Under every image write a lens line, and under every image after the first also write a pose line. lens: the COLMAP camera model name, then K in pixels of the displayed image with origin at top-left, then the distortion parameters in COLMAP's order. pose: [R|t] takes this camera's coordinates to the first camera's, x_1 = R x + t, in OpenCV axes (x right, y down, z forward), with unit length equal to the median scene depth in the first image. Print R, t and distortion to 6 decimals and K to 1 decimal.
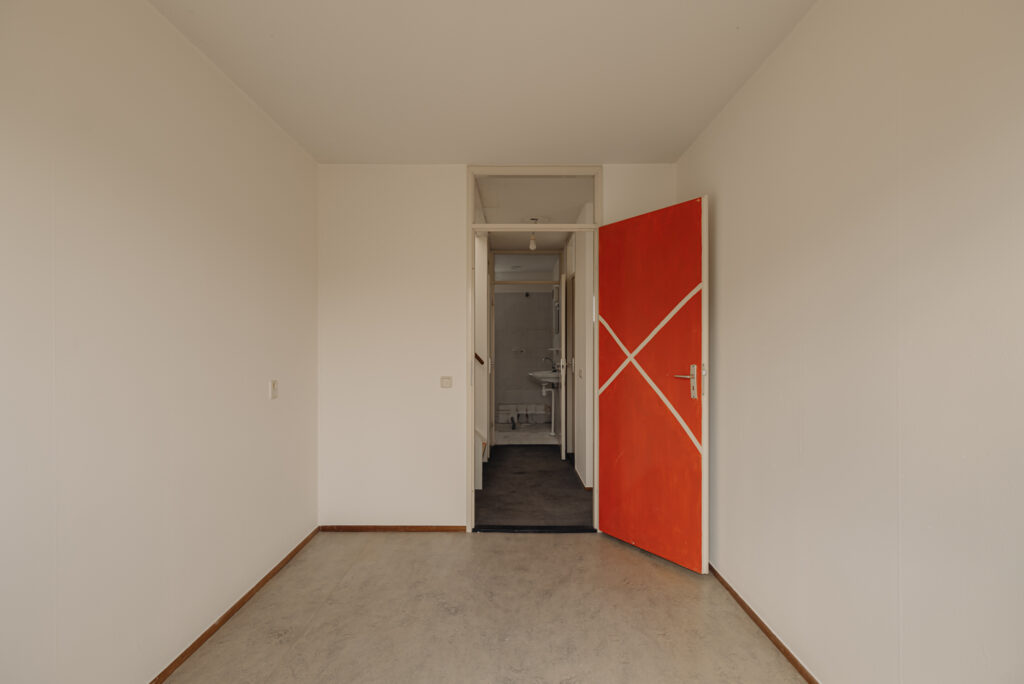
lens RADIAL K [[597.9, 0, 512.7], [0, 597.9, 345.3], [0, 0, 1]] dist [0.000530, 0.001436]
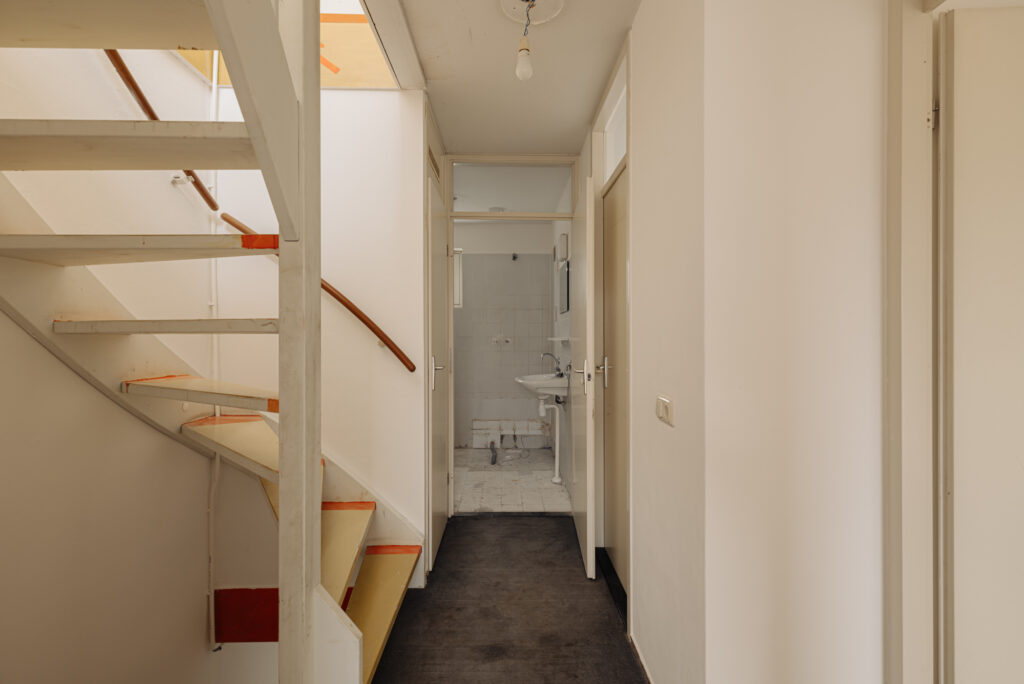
lens RADIAL K [[503.2, 0, 512.9], [0, 503.2, 340.2], [0, 0, 1]] dist [-0.005968, -0.000351]
pose [[0.999914, -0.003193, 0.012724, 0.015023], [0.003082, 0.999957, 0.008762, 0.003497], [-0.012752, -0.008722, 0.999881, 0.441637]]
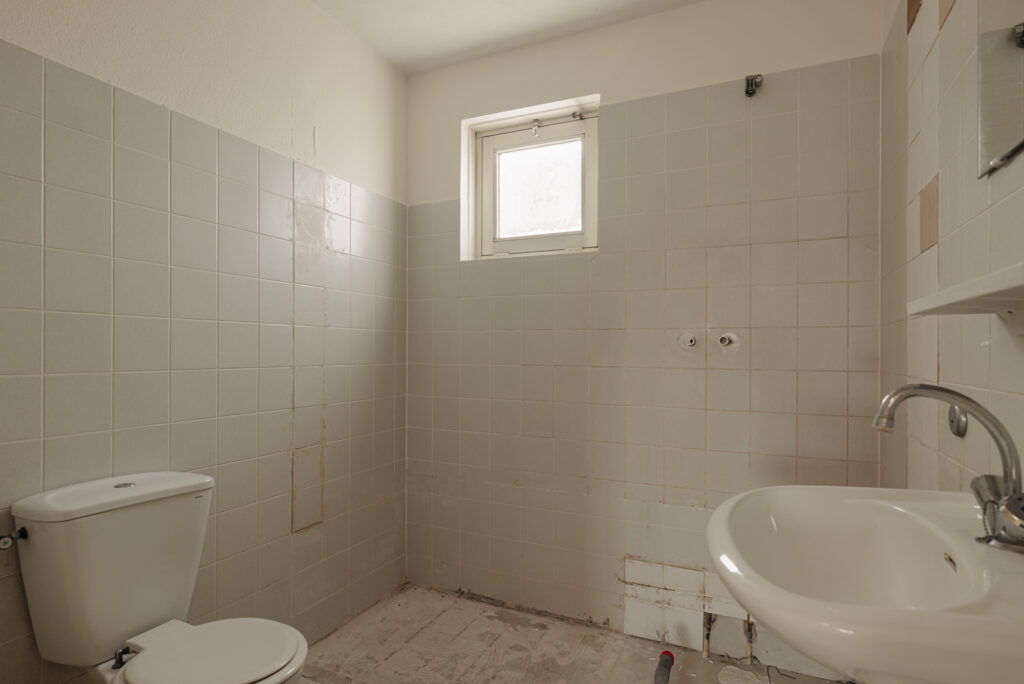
lens RADIAL K [[597.9, 0, 478.0], [0, 597.9, 351.1], [0, 0, 1]] dist [0.000530, 0.001436]
pose [[0.903321, 0.001329, -0.428963, 0.028075], [0.002567, 0.999961, 0.008504, 0.011660], [0.428958, -0.008783, 0.903282, 0.766185]]
